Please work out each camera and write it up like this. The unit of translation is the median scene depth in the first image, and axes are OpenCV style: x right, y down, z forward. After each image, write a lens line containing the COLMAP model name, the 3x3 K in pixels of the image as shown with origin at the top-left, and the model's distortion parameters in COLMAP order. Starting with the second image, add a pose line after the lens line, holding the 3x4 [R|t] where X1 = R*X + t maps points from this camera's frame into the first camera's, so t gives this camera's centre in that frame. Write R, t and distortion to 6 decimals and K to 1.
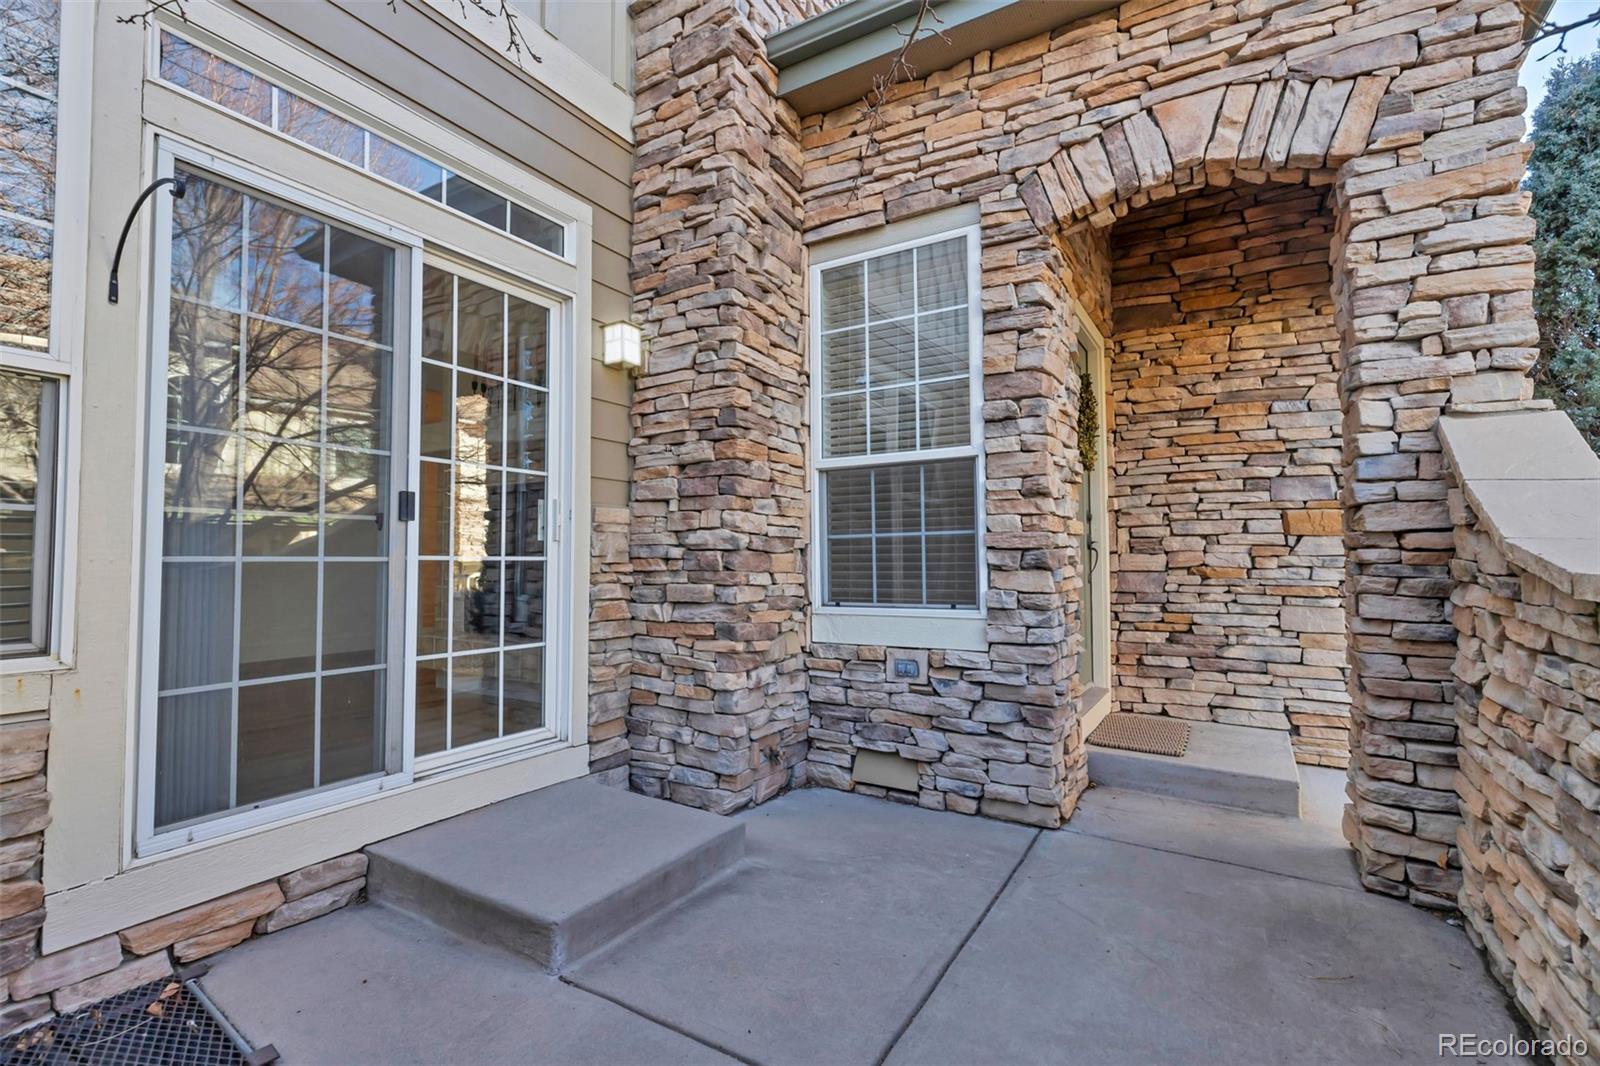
lens RADIAL K [[726.3, 0, 802.5], [0, 726.3, 533.3], [0, 0, 1]] dist [0.003528, 0.000631]
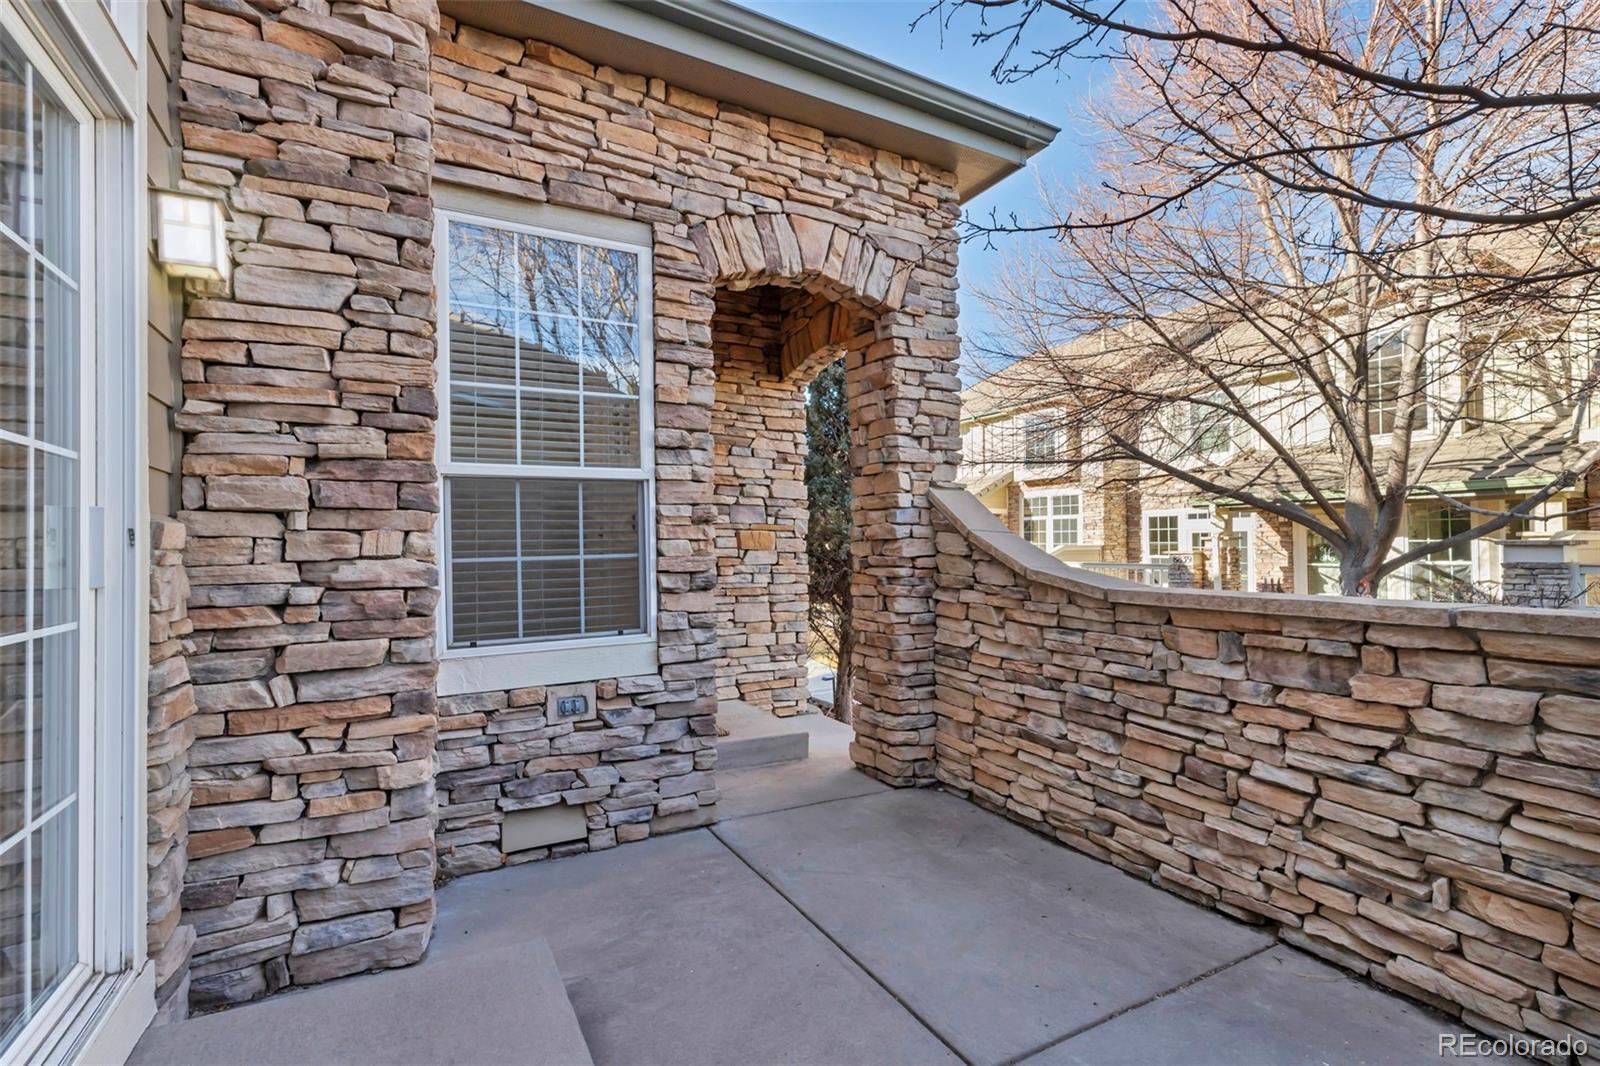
lens RADIAL K [[726.3, 0, 795.7], [0, 726.3, 533.4], [0, 0, 1]] dist [0.003528, 0.000631]
pose [[0.511171, 0.009648, 0.859425, -0.514330], [-0.021156, 0.999775, 0.001360, -0.038430], [-0.859219, -0.018877, 0.511260, 0.310136]]
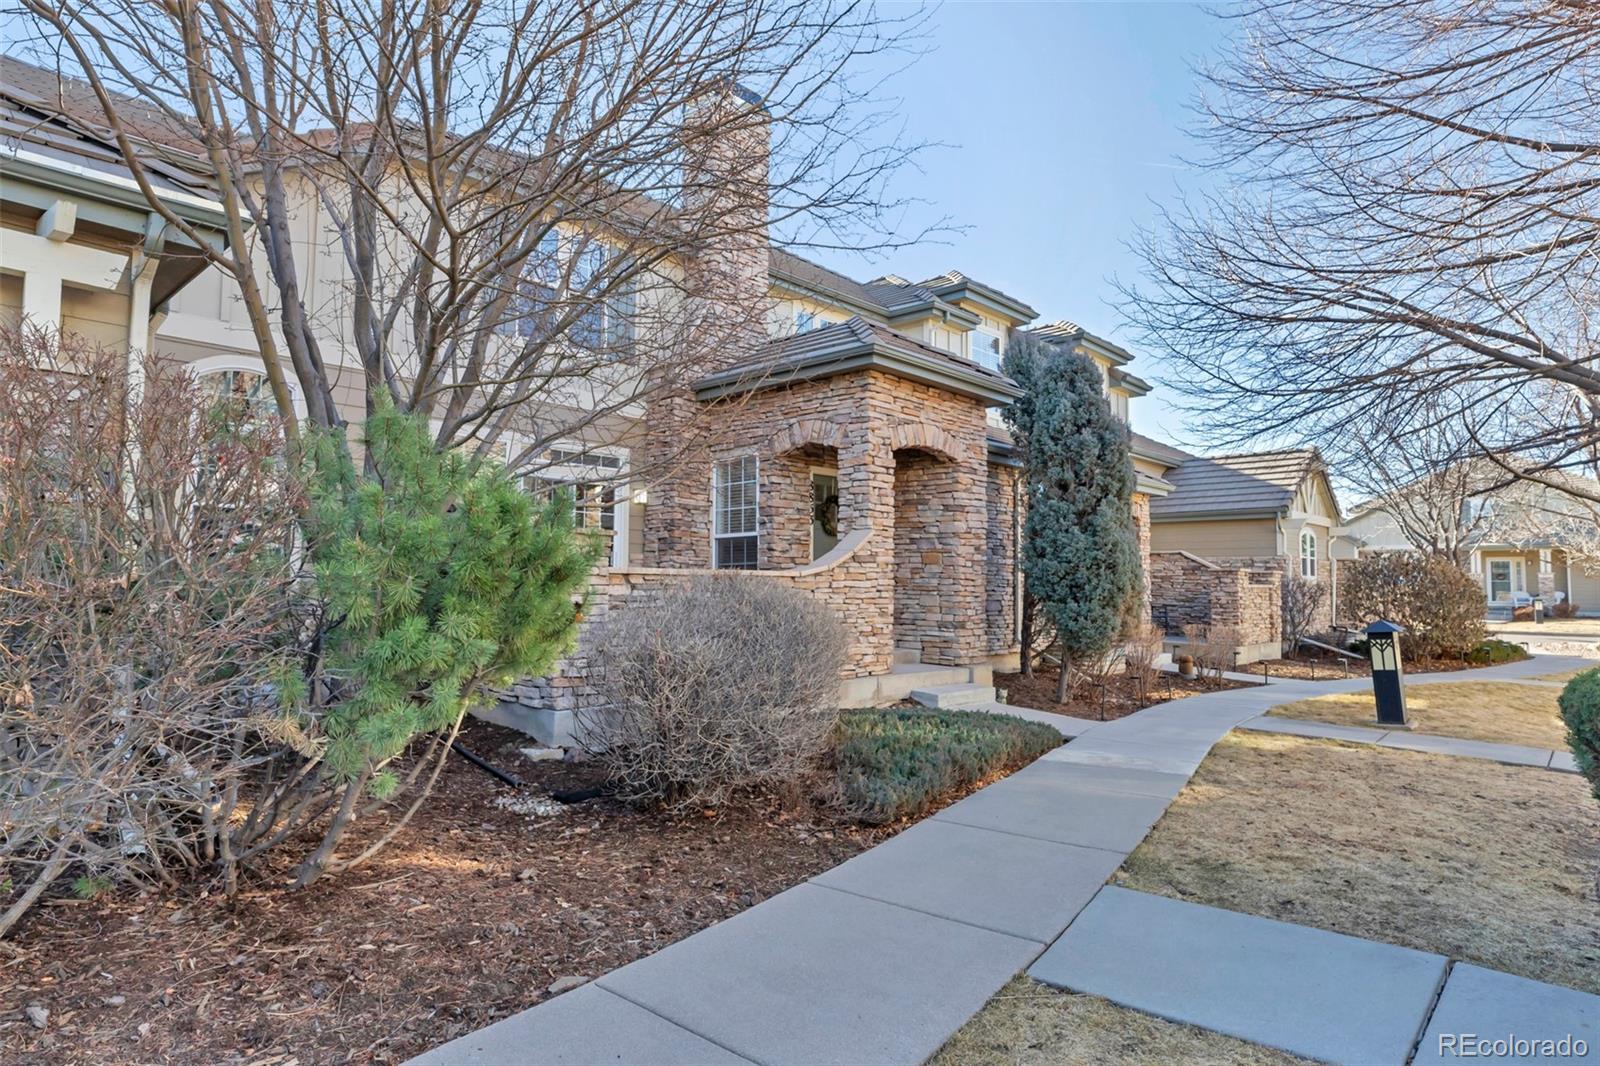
lens RADIAL K [[909.7, 0, 794.1], [0, 909.7, 535.9], [0, 0, 1]] dist [-0.001699, -0.000013]
pose [[0.974443, -0.006370, -0.224543, 1.160461], [0.000007, 0.999599, -0.028331, -0.005739], [0.224633, 0.027605, 0.974052, -2.372319]]
